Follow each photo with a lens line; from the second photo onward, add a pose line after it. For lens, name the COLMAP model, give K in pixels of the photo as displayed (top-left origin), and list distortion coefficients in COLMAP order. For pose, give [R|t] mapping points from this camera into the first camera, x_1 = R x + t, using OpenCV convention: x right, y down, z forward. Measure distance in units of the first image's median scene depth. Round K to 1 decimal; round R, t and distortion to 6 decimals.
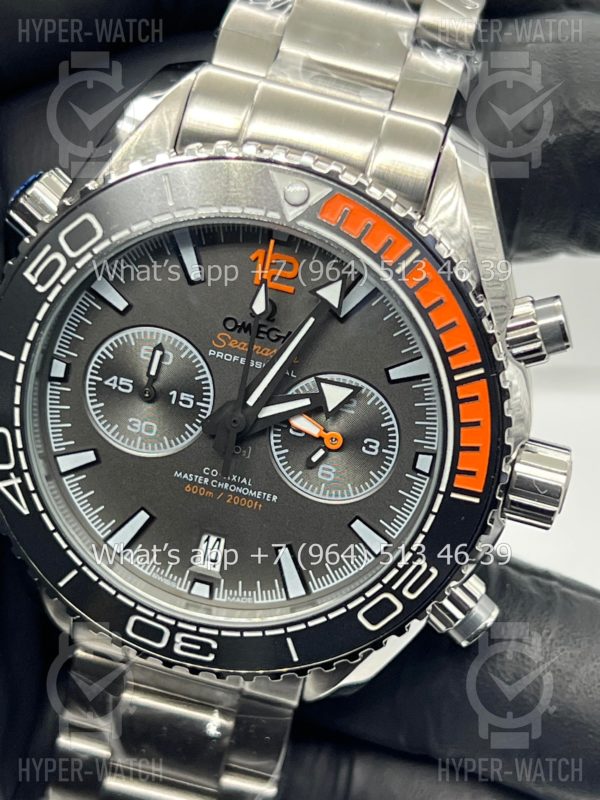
lens RADIAL K [[1943.2, 0, 302.2], [0, 1943.2, 394.5], [0, 0, 1]] dist [0.252724, 0.000000]
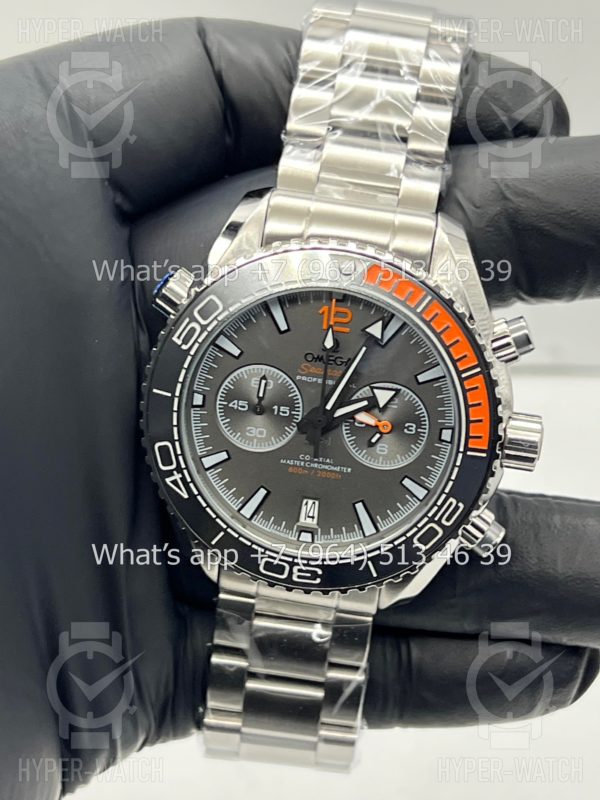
lens RADIAL K [[1943.2, 0, 296.3], [0, 1943.2, 367.1], [0, 0, 1]] dist [0.252724, 0.000000]
pose [[0.993780, -0.104595, 0.038222, -0.104925], [0.106394, 0.993138, -0.048541, 0.043358], [-0.032883, 0.052306, 0.998090, -0.505965]]
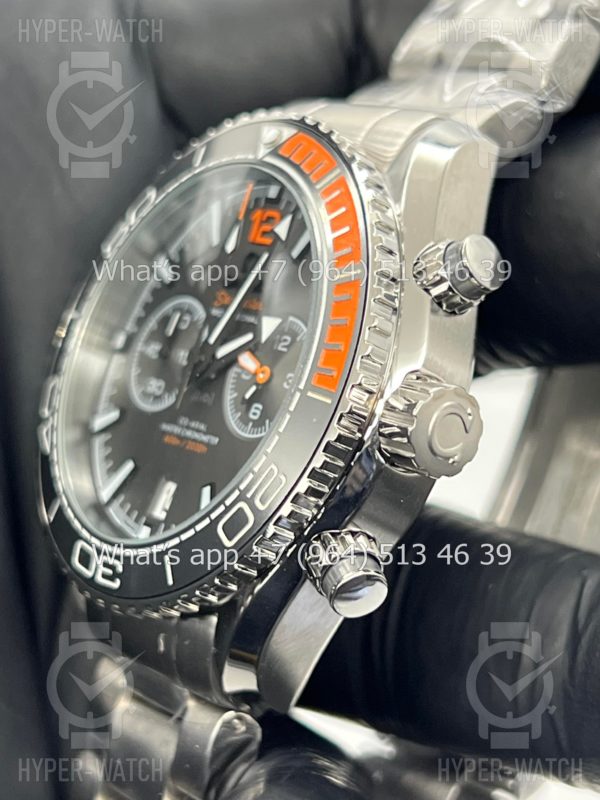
lens RADIAL K [[1943.2, 0, 297.1], [0, 1943.2, 402.7], [0, 0, 1]] dist [0.252724, 0.000000]
pose [[0.744729, -0.016544, -0.667161, 0.692190], [-0.351341, 0.840220, -0.413026, 0.440433], [0.567395, 0.541994, 0.619924, 0.395601]]
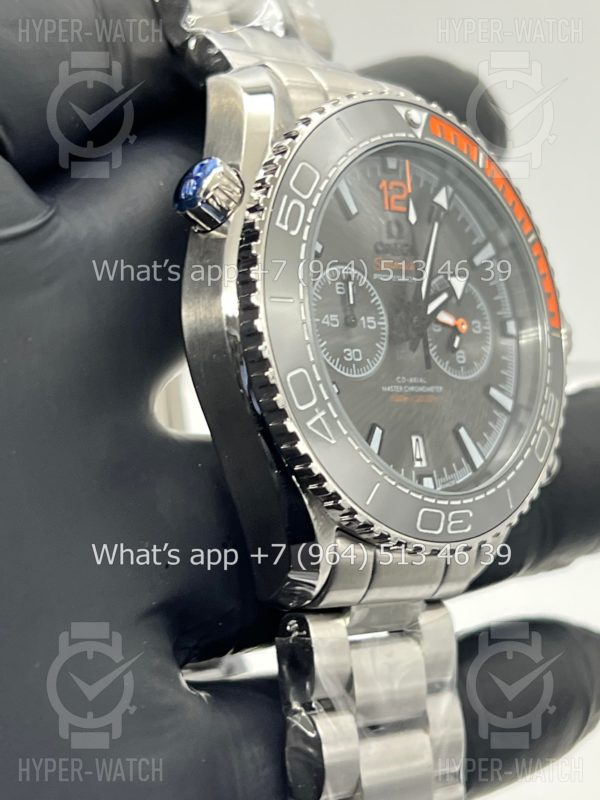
lens RADIAL K [[1943.2, 0, 297.4], [0, 1943.2, 399.1], [0, 0, 1]] dist [0.252724, 0.000000]
pose [[0.555282, -0.188878, 0.809931, -1.023351], [0.437734, 0.894434, -0.091523, 0.129504], [-0.707143, 0.405355, 0.579341, 0.388490]]
